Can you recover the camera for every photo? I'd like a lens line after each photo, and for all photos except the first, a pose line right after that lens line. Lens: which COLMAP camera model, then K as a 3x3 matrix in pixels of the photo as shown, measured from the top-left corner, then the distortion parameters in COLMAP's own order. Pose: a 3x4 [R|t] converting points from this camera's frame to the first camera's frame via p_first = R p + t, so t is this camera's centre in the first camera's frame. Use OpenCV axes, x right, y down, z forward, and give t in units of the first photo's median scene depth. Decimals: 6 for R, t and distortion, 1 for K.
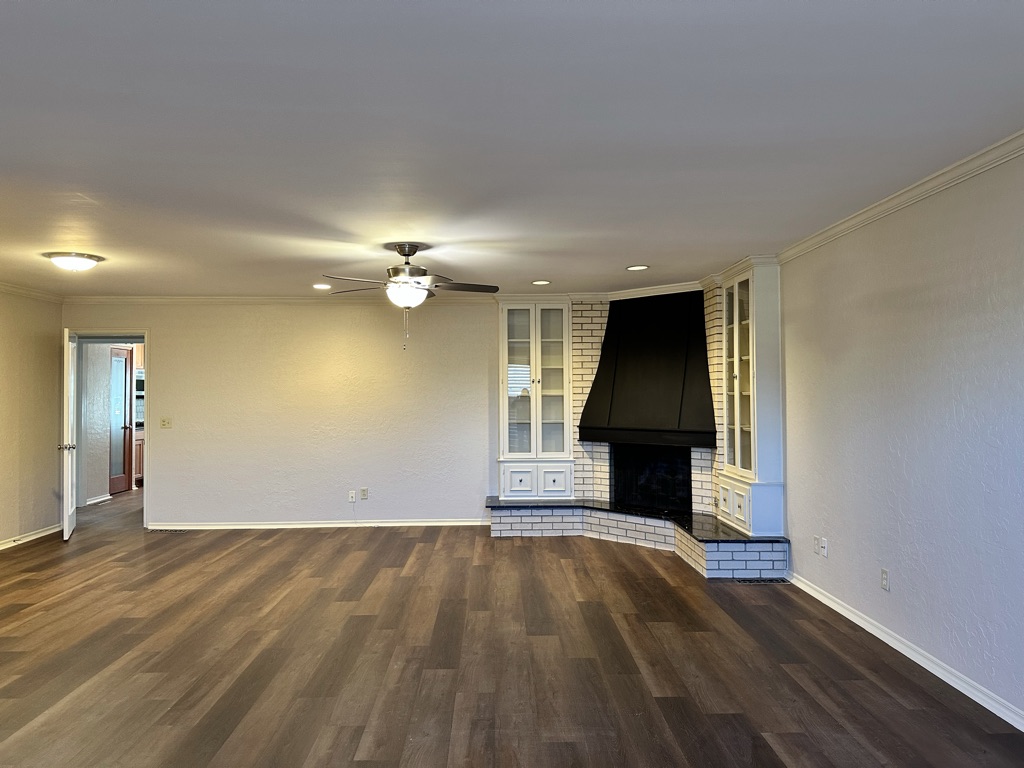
lens RADIAL K [[709.0, 0, 515.3], [0, 709.0, 391.2], [0, 0, 1]] dist [0.165792, -0.284247]
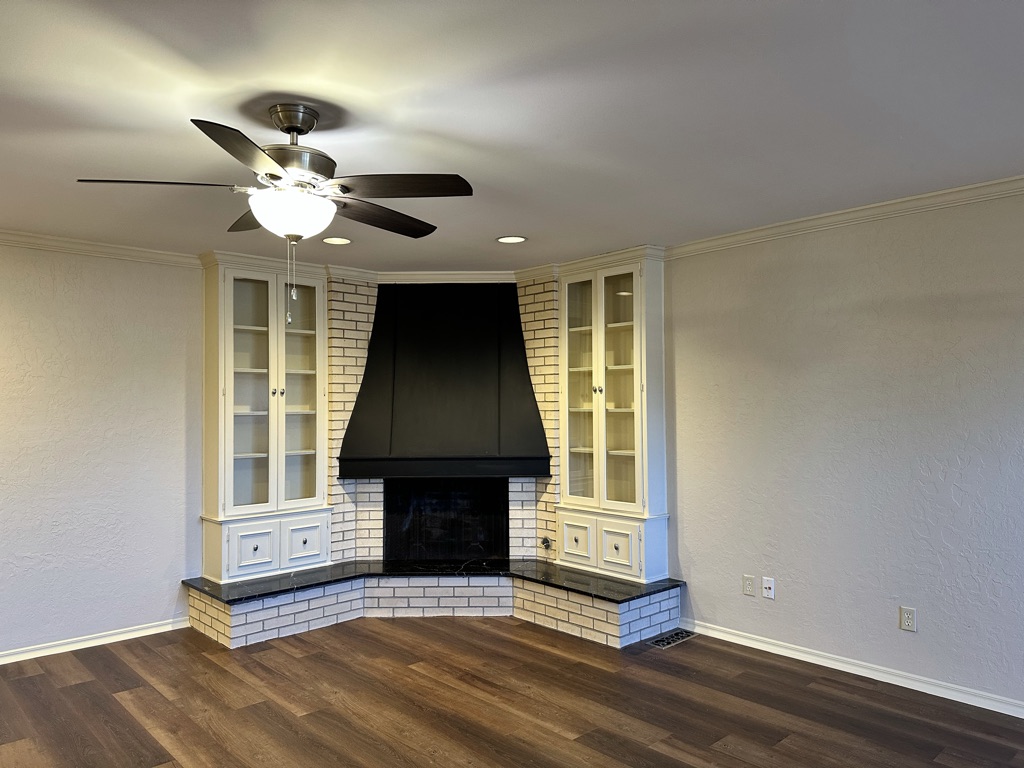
lens RADIAL K [[709.0, 0, 515.3], [0, 709.0, 391.2], [0, 0, 1]] dist [0.165792, -0.284247]
pose [[0.750045, 0.013774, 0.661243, -0.249653], [0.001008, 0.999758, -0.021970, -0.000292], [-0.661386, 0.017145, 0.749850, 0.363269]]
